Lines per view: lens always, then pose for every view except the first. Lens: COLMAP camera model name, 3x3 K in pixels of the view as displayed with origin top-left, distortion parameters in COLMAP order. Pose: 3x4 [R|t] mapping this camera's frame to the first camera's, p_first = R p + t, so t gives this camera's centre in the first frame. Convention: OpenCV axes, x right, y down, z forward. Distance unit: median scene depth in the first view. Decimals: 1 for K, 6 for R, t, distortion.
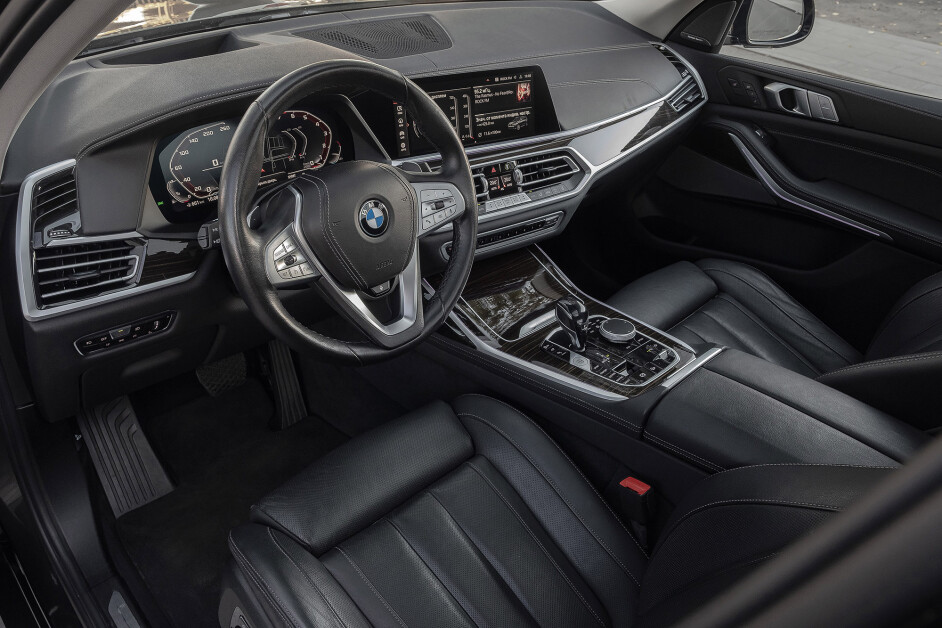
lens RADIAL K [[724.0, 0, 416.9], [0, 724.0, 316.6], [0, 0, 1]] dist [-0.005658, -0.001264]
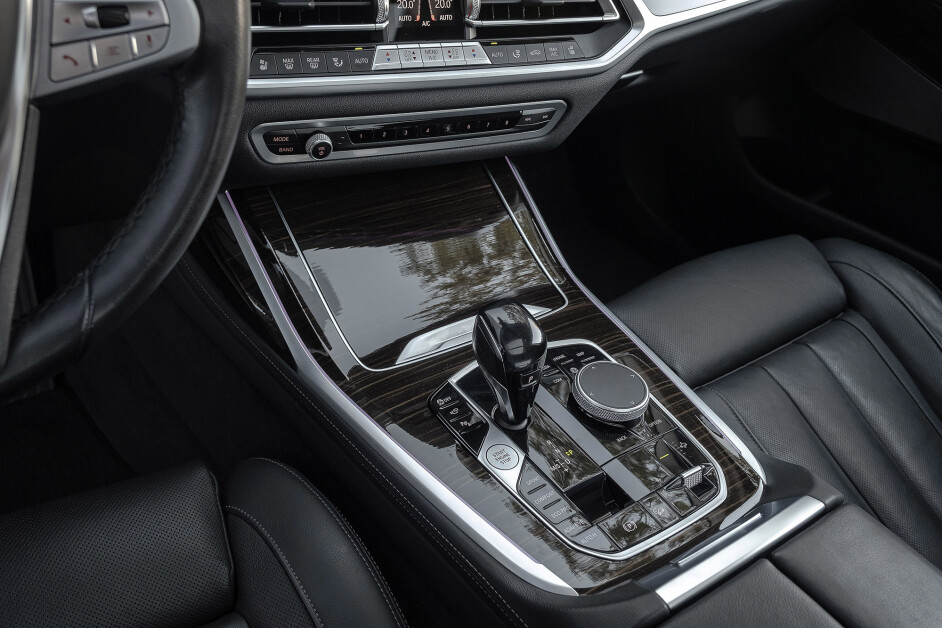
lens RADIAL K [[865.0, 0, 471.0], [0, 865.0, 314.0], [0, 0, 1]] dist [0.014654, 0.006378]
pose [[0.981749, 0.188855, 0.022436, 0.191225], [-0.190113, 0.971315, 0.142842, -0.099206], [0.005184, -0.144500, 0.989491, 0.528716]]
